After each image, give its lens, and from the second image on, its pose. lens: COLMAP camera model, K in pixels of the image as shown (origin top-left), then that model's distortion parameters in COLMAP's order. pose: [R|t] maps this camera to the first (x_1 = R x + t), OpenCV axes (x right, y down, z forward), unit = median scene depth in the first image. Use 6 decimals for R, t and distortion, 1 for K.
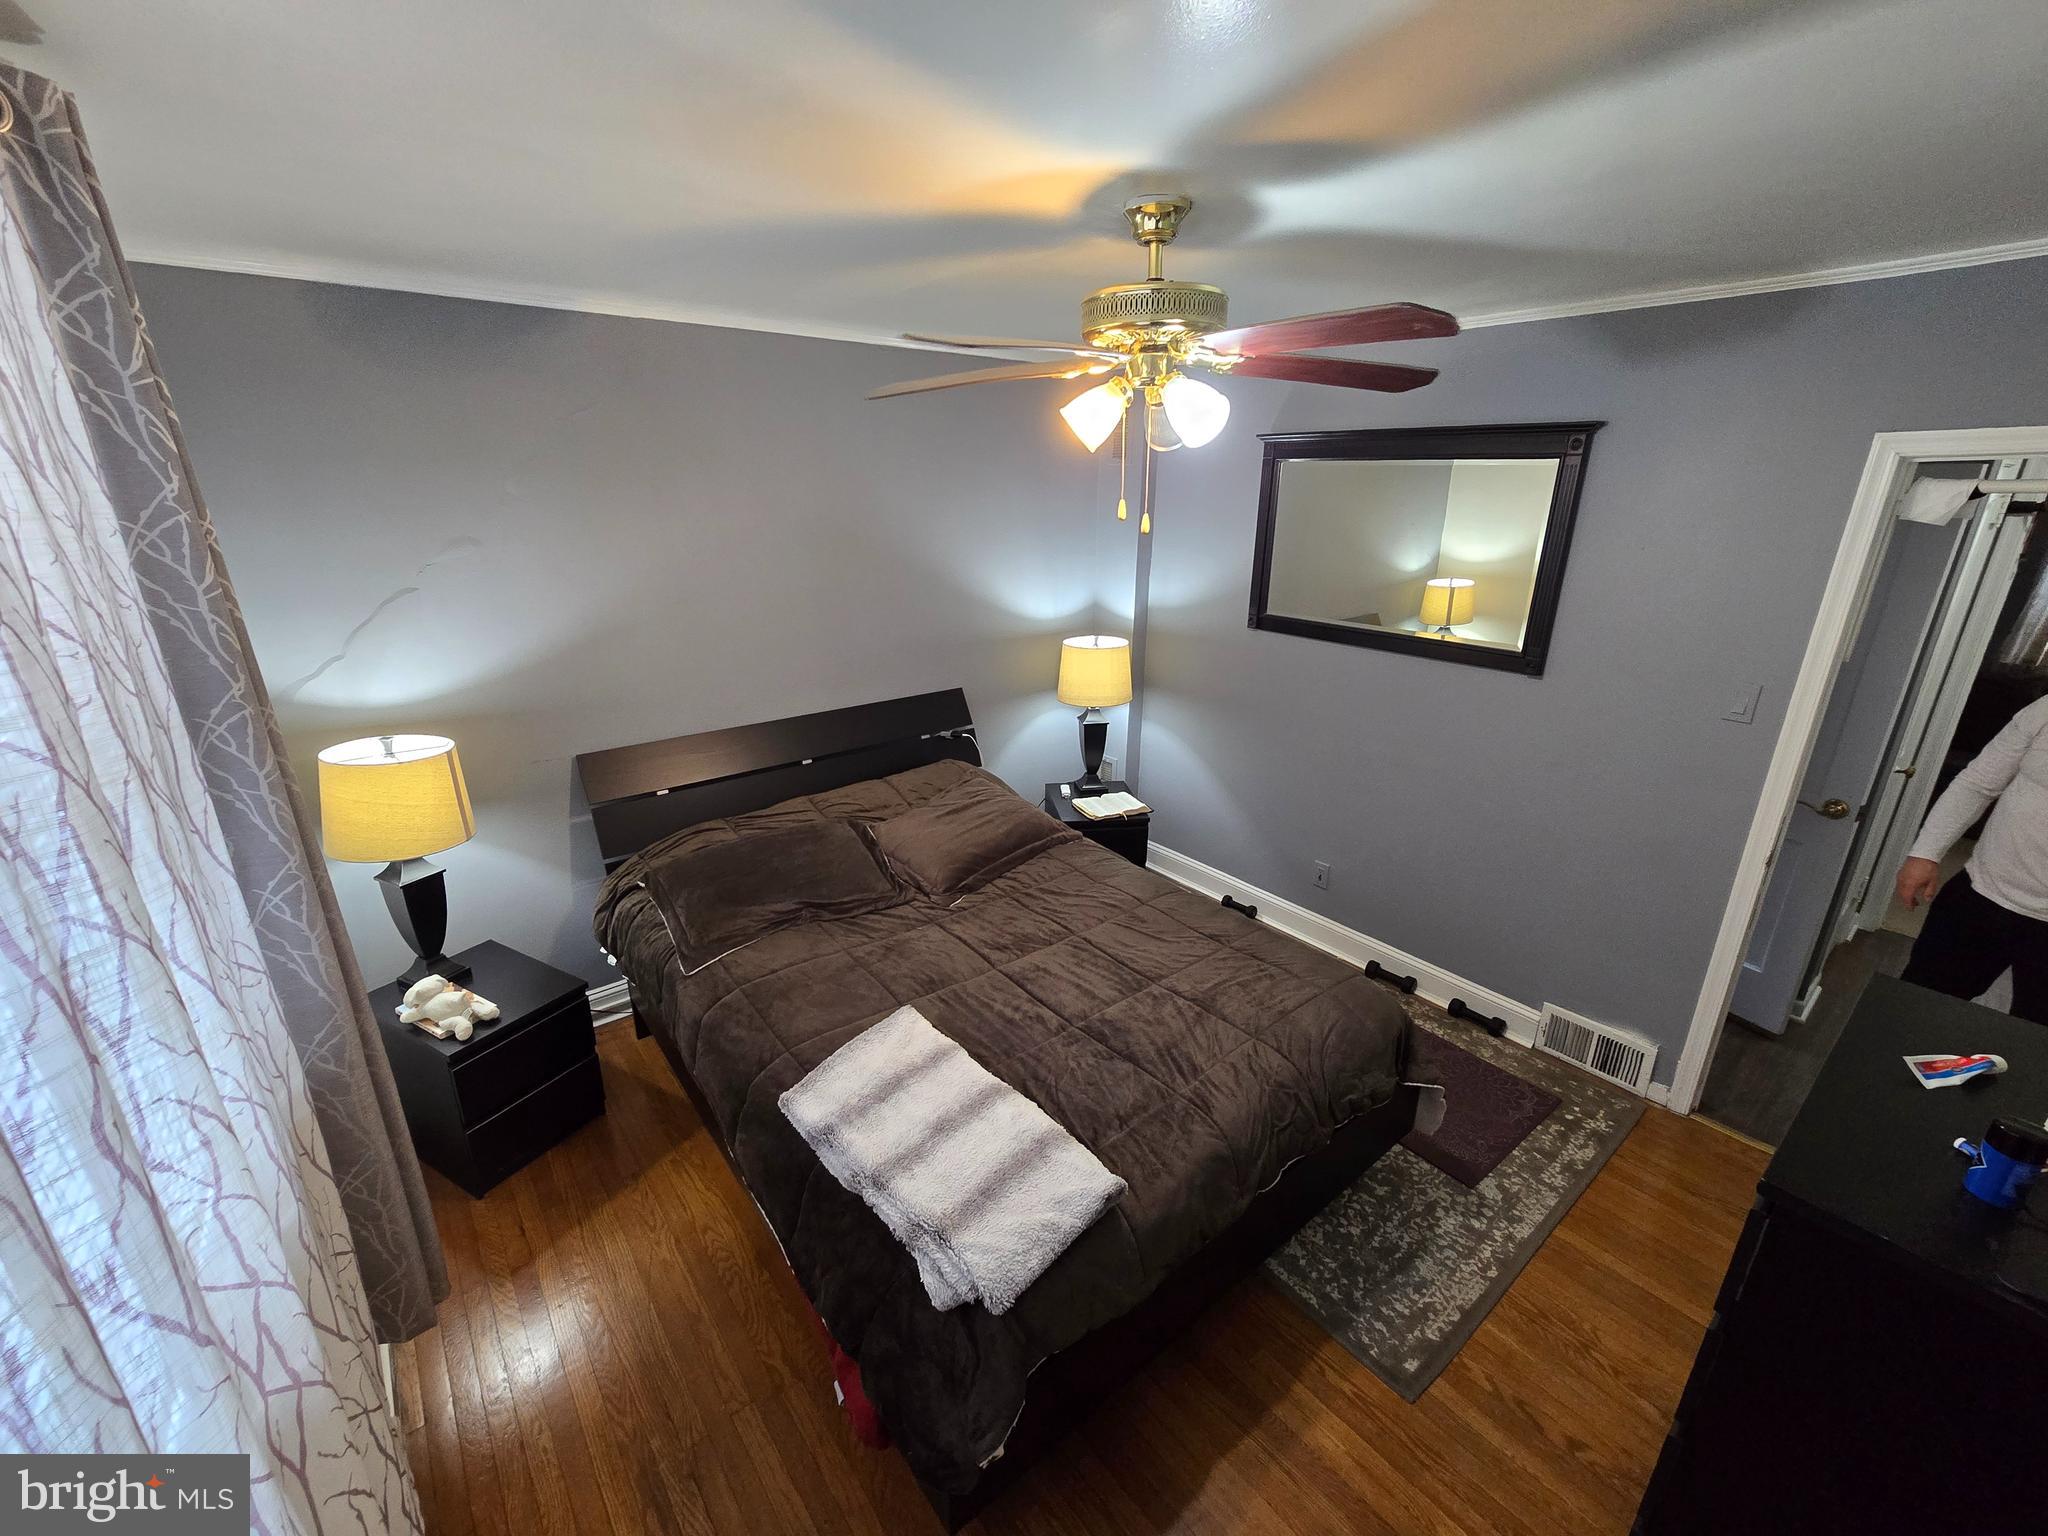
lens RADIAL K [[836.7, 0, 1028.0], [0, 836.7, 766.5], [0, 0, 1]] dist [-0.002059, 0.000912]
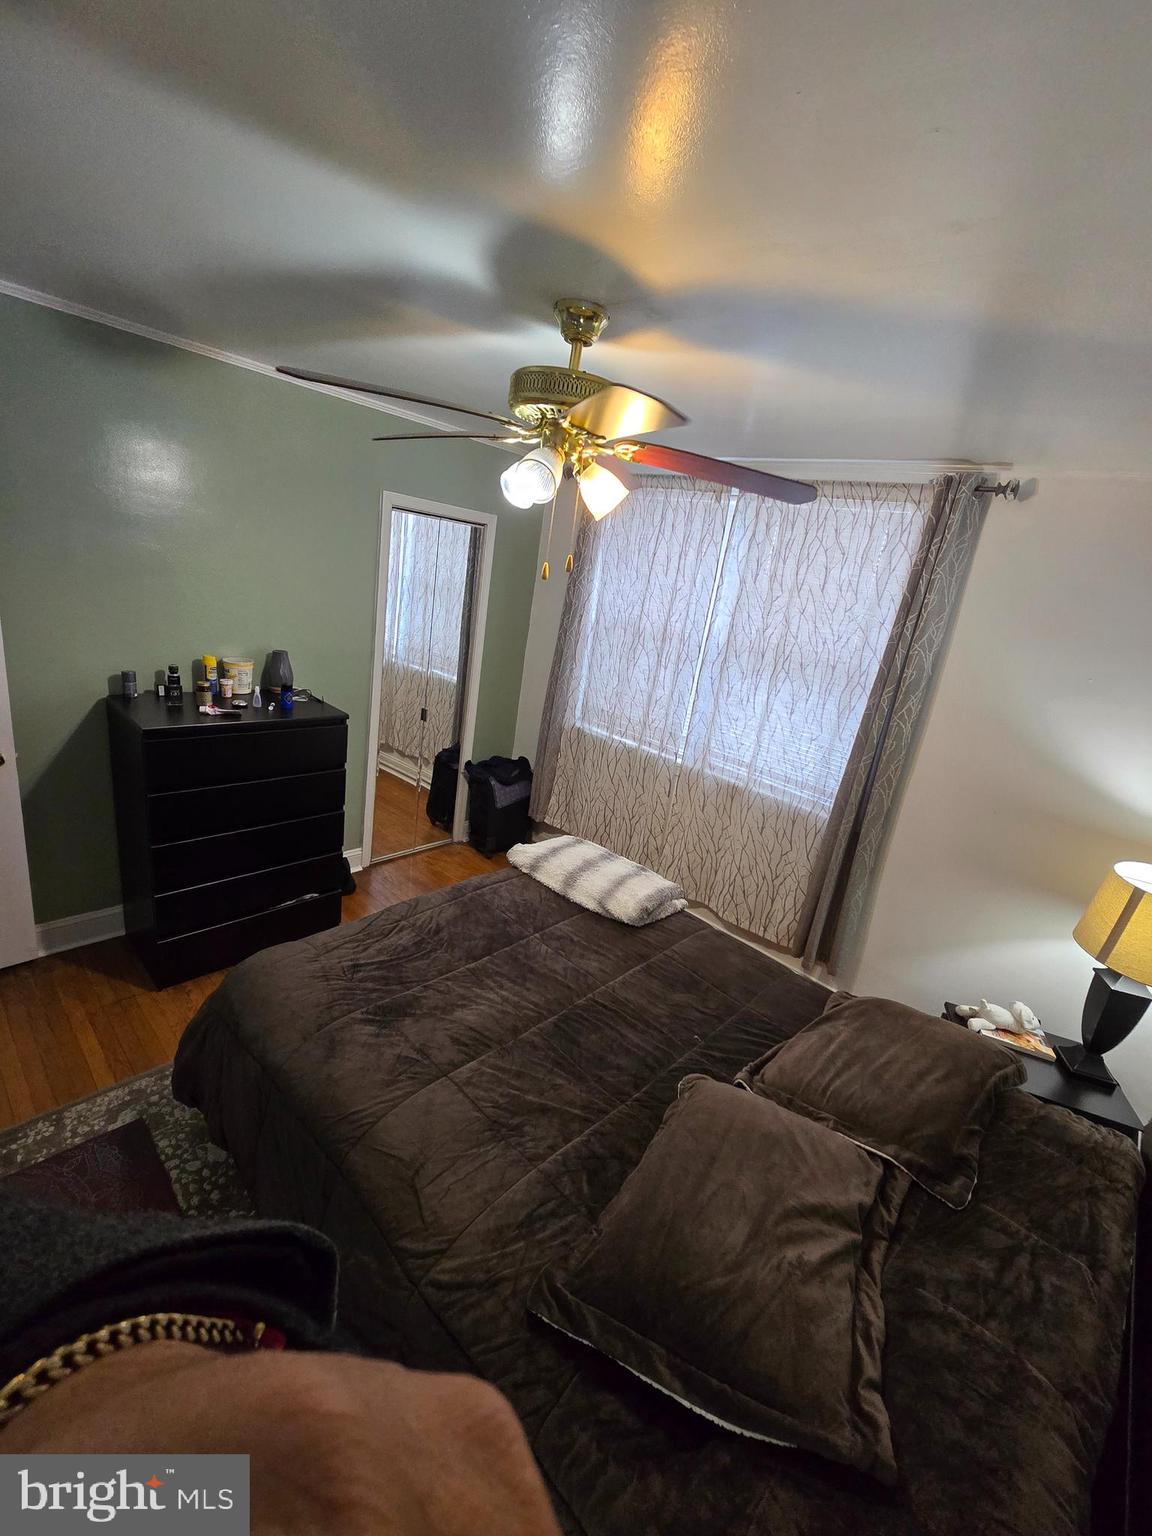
lens RADIAL K [[627.5, 0, 573.4], [0, 627.5, 766.1], [0, 0, 1]] dist [-0.002059, 0.000912]
pose [[-0.976528, -0.110477, -0.184901, 0.202190], [-0.199320, 0.788874, 0.581334, -0.501374], [0.081640, 0.604543, -0.792378, 1.575183]]
